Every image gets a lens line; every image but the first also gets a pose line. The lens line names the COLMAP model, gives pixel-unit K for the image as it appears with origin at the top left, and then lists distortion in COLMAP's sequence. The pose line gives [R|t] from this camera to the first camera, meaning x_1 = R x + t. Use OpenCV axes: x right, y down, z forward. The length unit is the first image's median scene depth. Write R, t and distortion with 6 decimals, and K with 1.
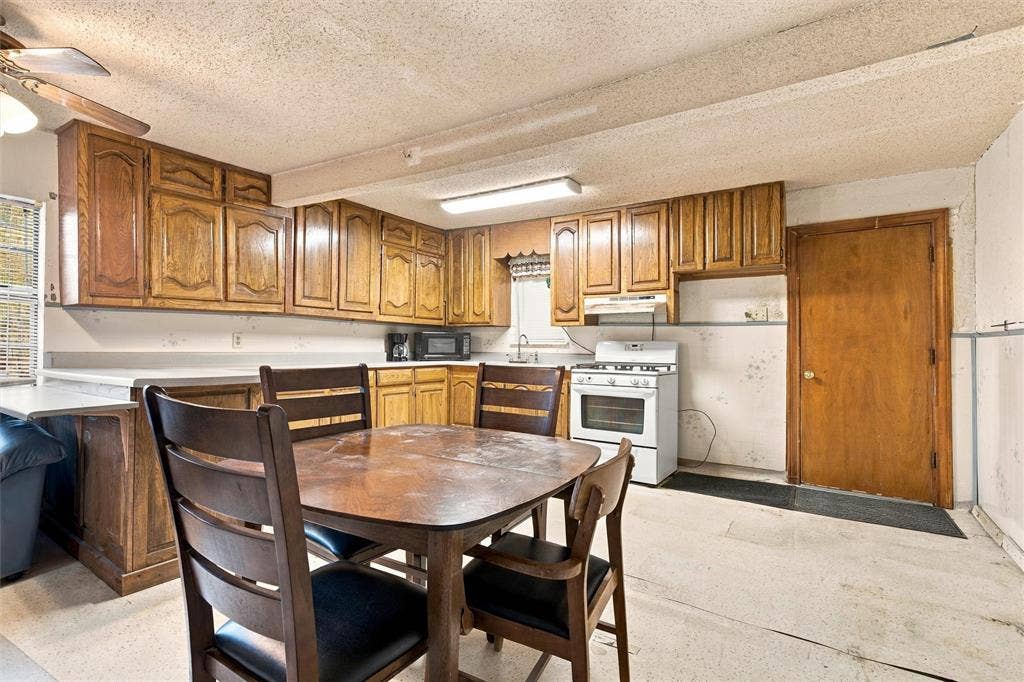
lens RADIAL K [[491.8, 0, 512.0], [0, 491.8, 341.0], [0, 0, 1]] dist [0.001278, 0.000091]
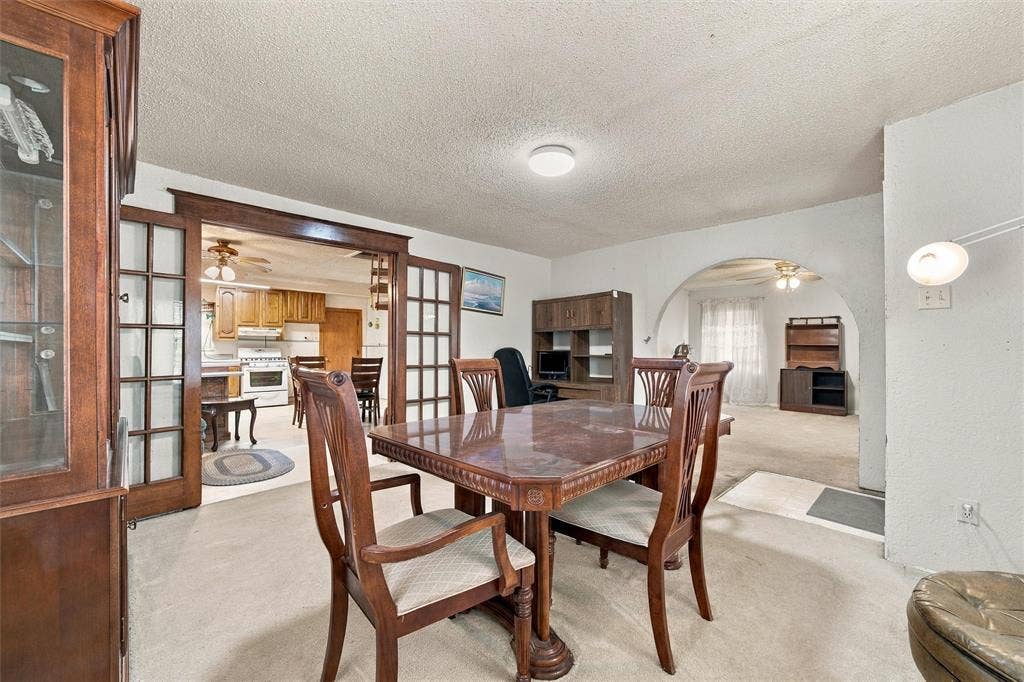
lens RADIAL K [[403.9, 0, 512.0], [0, 403.9, 341.0], [0, 0, 1]] dist [0.000811, 0.000173]
pose [[0.220289, 0.011119, 0.975371, -1.381560], [-0.007796, 0.999923, -0.009638, -0.023390], [-0.975403, -0.005481, 0.220359, -0.555026]]
